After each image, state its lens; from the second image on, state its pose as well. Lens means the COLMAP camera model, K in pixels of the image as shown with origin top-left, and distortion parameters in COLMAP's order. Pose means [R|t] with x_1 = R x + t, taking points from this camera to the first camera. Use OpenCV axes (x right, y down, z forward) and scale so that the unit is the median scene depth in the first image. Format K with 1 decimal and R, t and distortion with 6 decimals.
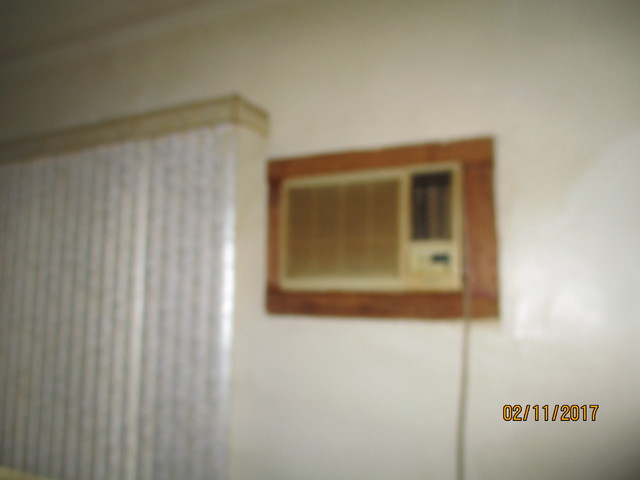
lens RADIAL K [[546.3, 0, 320.0], [0, 546.3, 240.0], [0, 0, 1]] dist [0.003946, 0.001188]
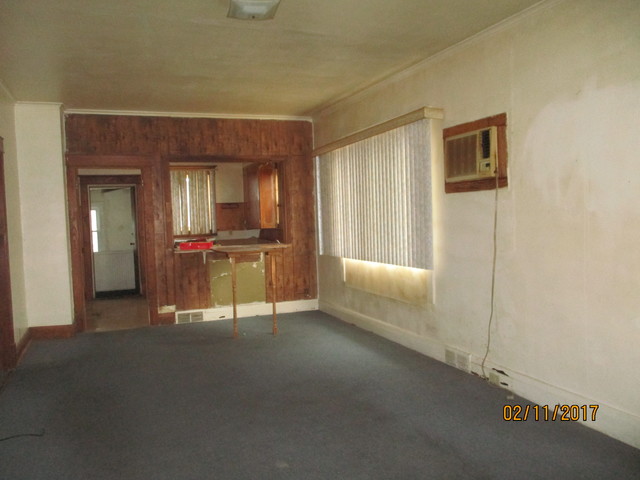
lens RADIAL K [[546.3, 0, 320.0], [0, 546.3, 240.0], [0, 0, 1]] dist [0.003946, 0.001188]
pose [[0.748344, -0.013869, -0.663166, 1.162955], [0.119801, 0.986166, 0.114563, -0.005944], [0.652403, -0.165181, 0.739653, -1.286295]]
